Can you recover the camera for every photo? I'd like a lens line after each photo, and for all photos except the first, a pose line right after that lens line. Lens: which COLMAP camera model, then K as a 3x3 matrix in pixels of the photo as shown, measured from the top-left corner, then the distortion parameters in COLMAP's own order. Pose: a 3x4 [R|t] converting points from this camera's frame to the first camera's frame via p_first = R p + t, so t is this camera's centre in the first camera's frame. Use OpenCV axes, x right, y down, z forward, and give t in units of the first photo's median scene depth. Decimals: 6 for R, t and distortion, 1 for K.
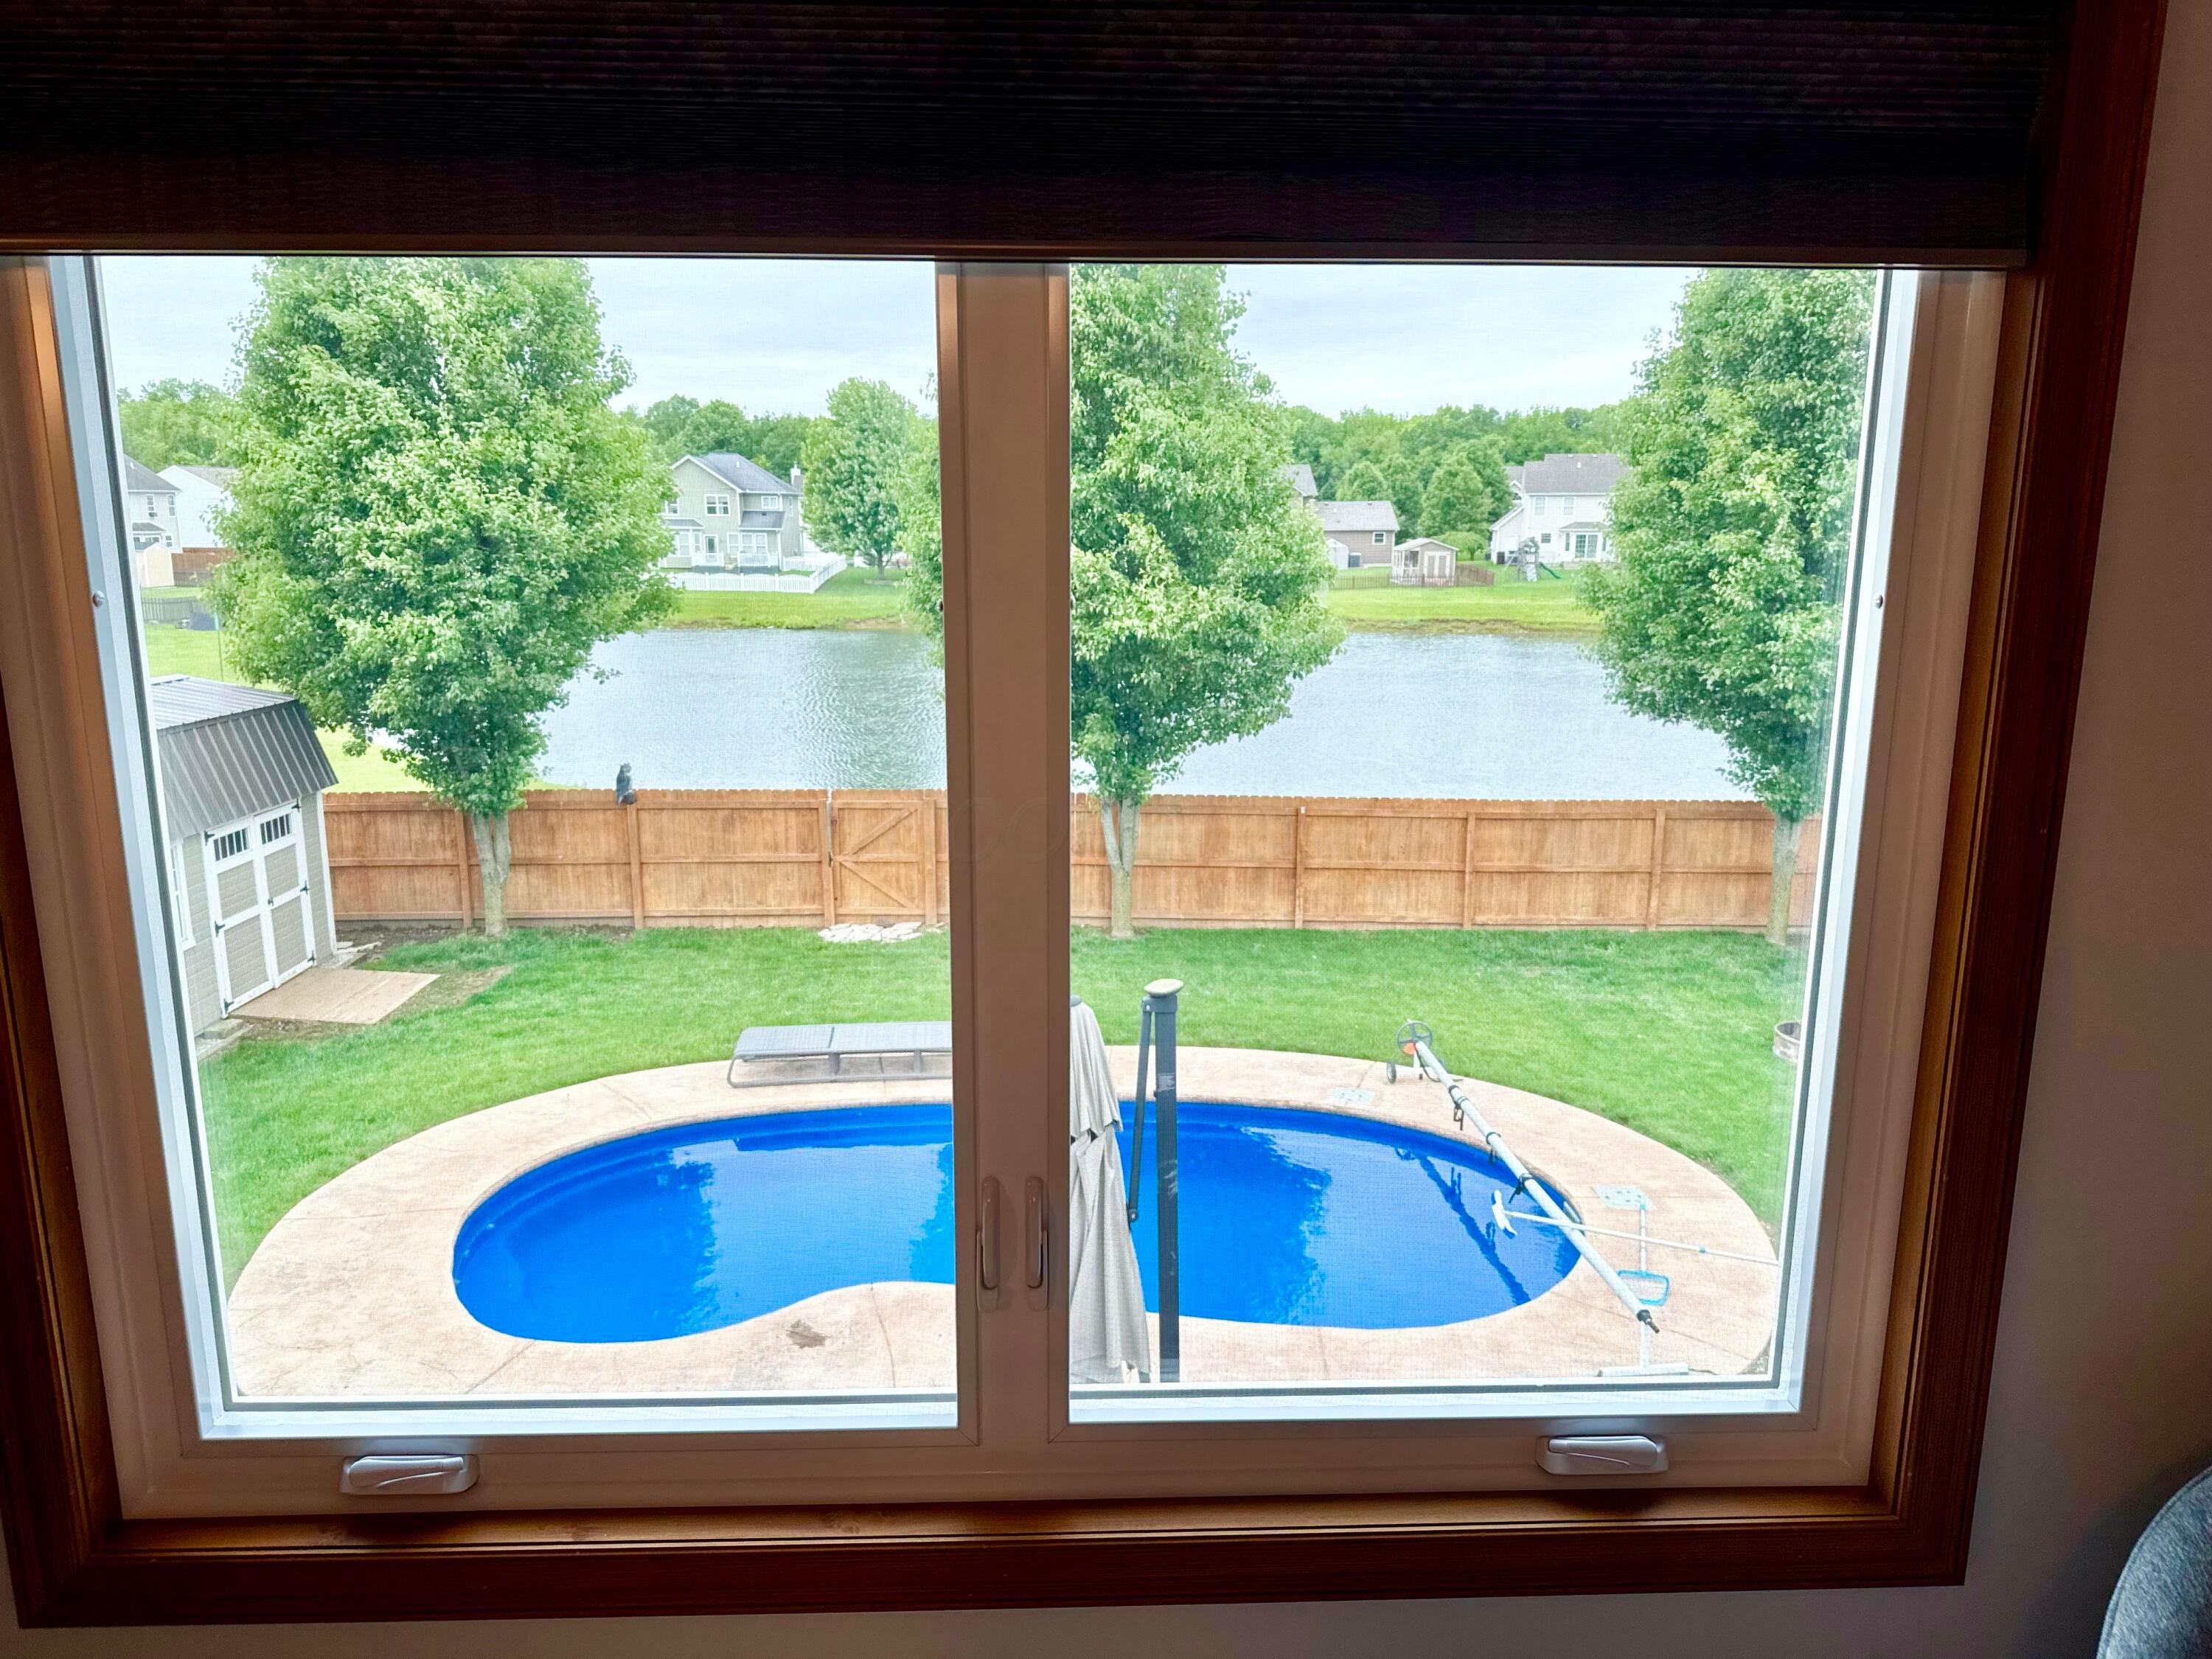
lens RADIAL K [[1543.4, 0, 1106.0], [0, 1543.4, 829.5], [0, 0, 1]] dist [-0.003196, -0.001252]
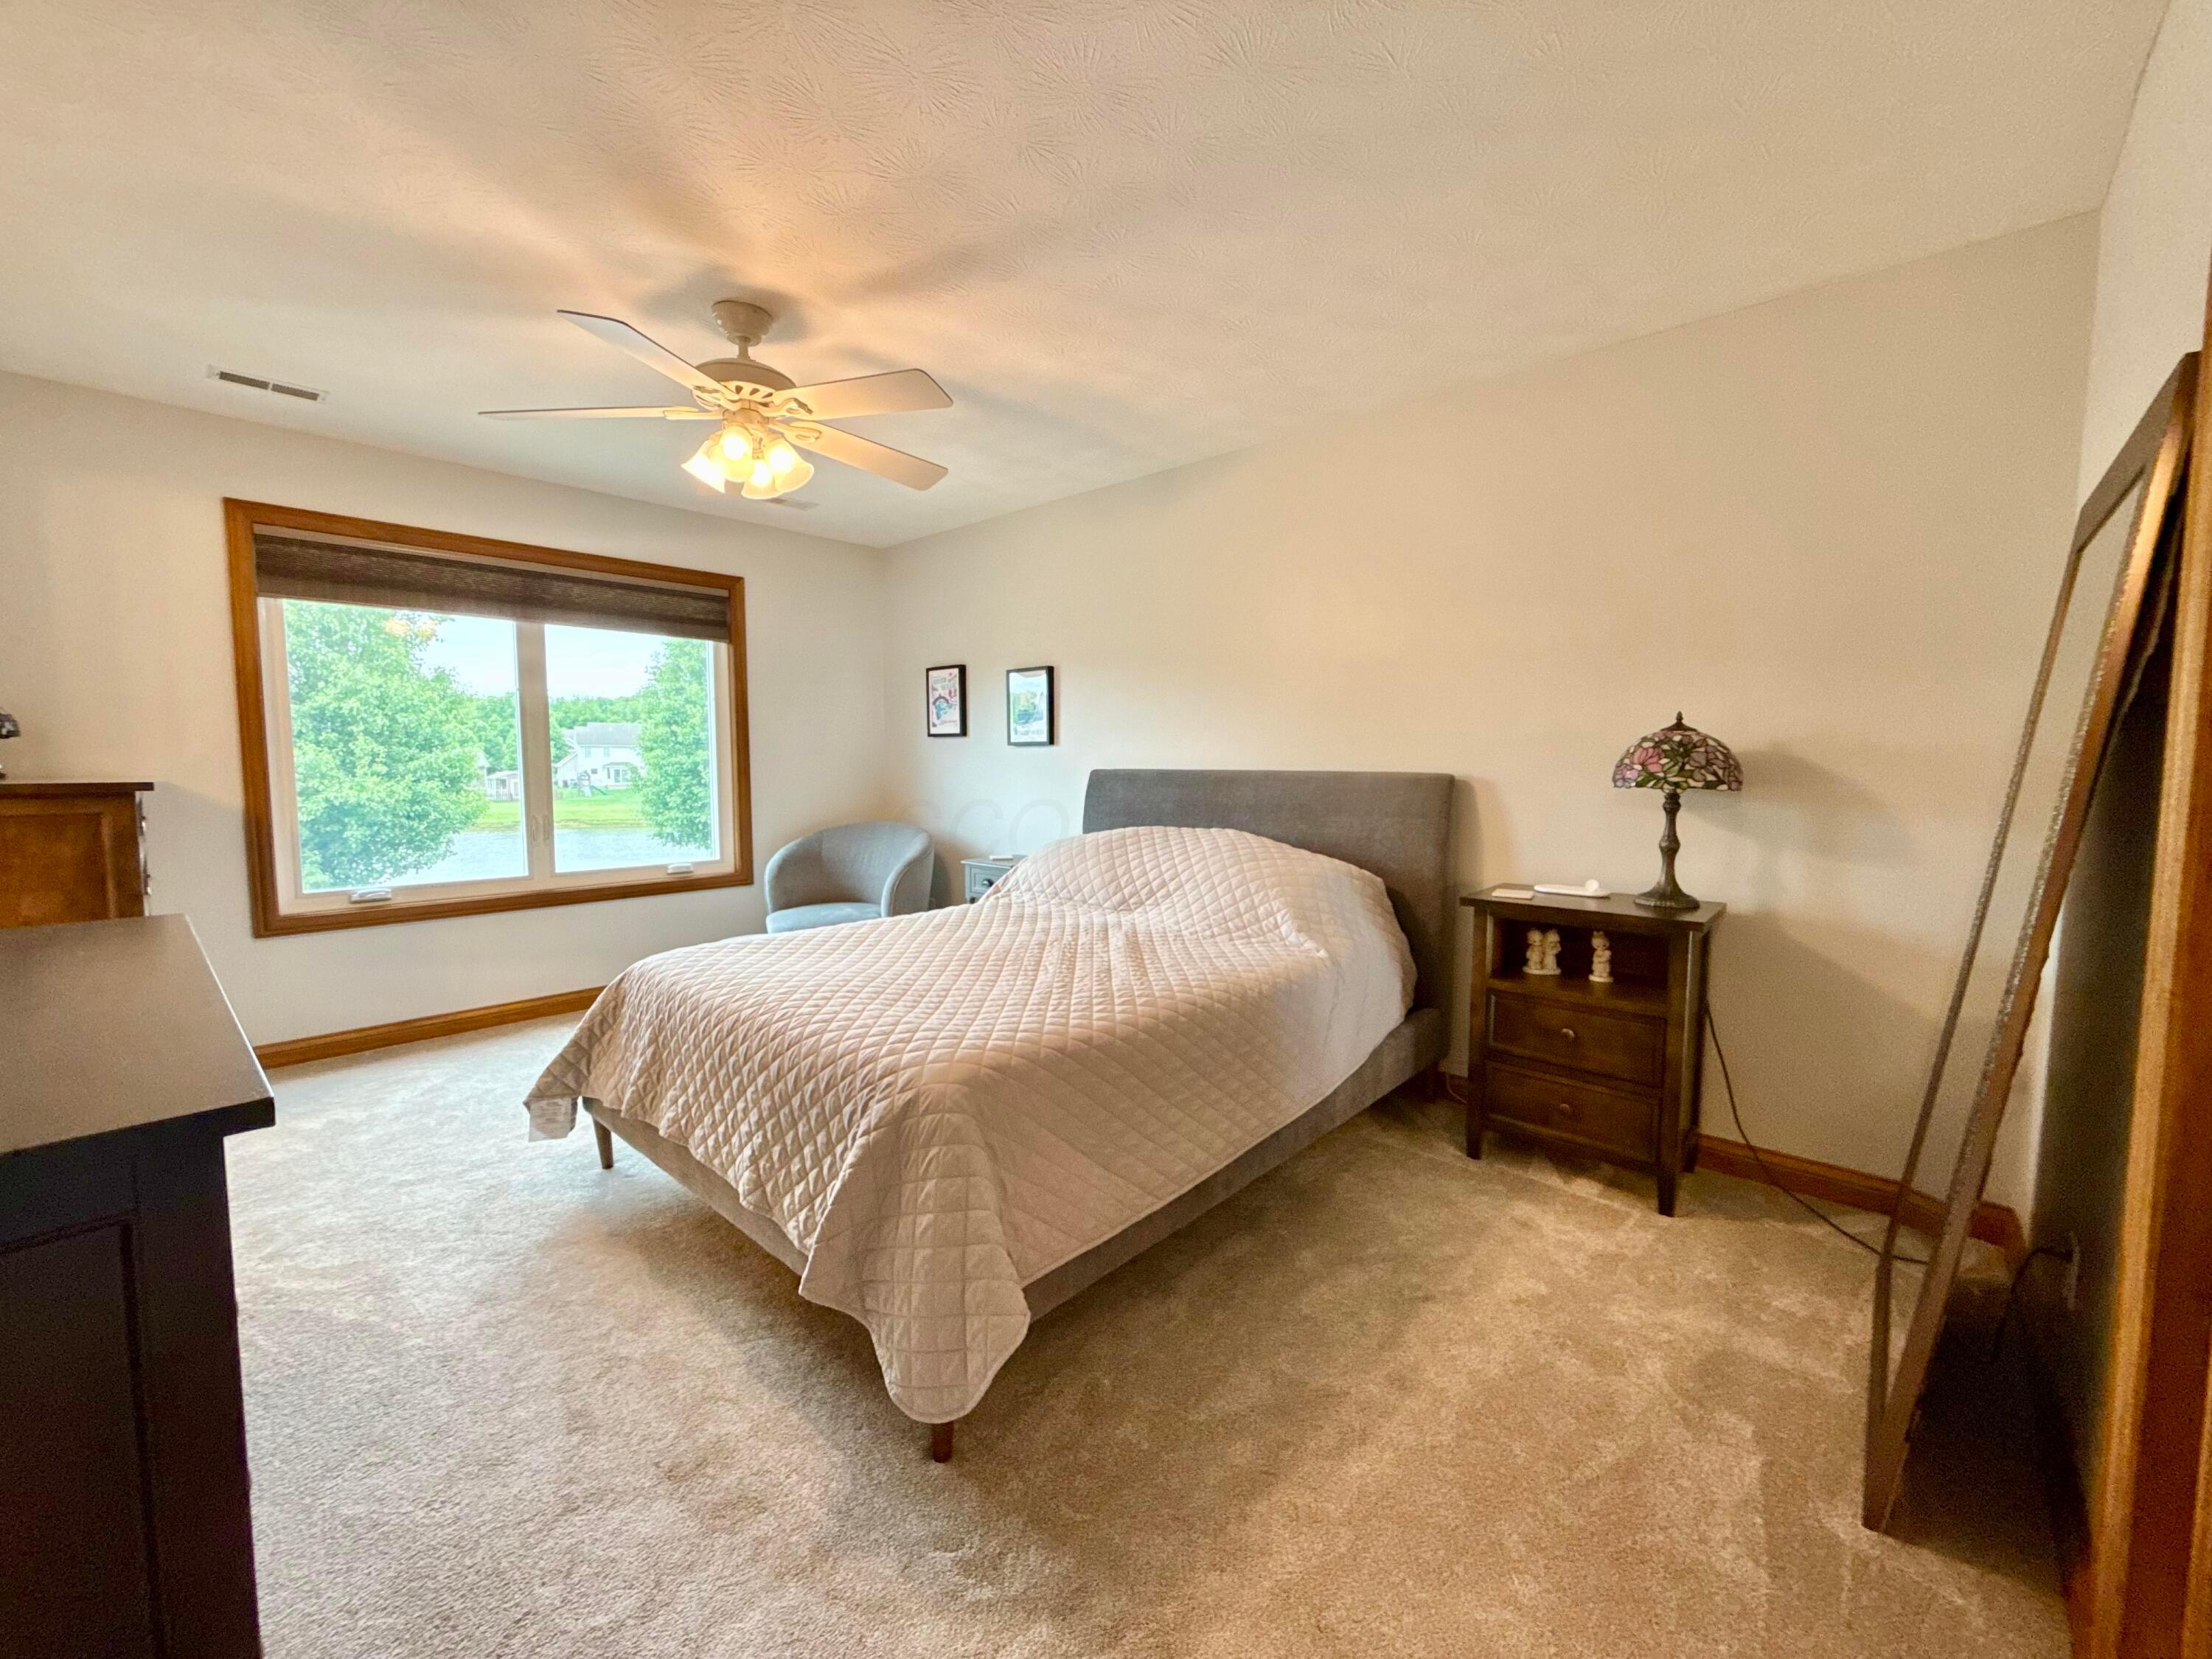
lens RADIAL K [[887.6, 0, 1106.0], [0, 887.6, 829.5], [0, 0, 1]] dist [-0.001443, 0.000007]
pose [[0.697824, -0.052106, 0.714372, -0.071219], [0.141416, 0.987741, -0.066095, 0.063019], [-0.702171, 0.147146, 0.696638, -0.186132]]
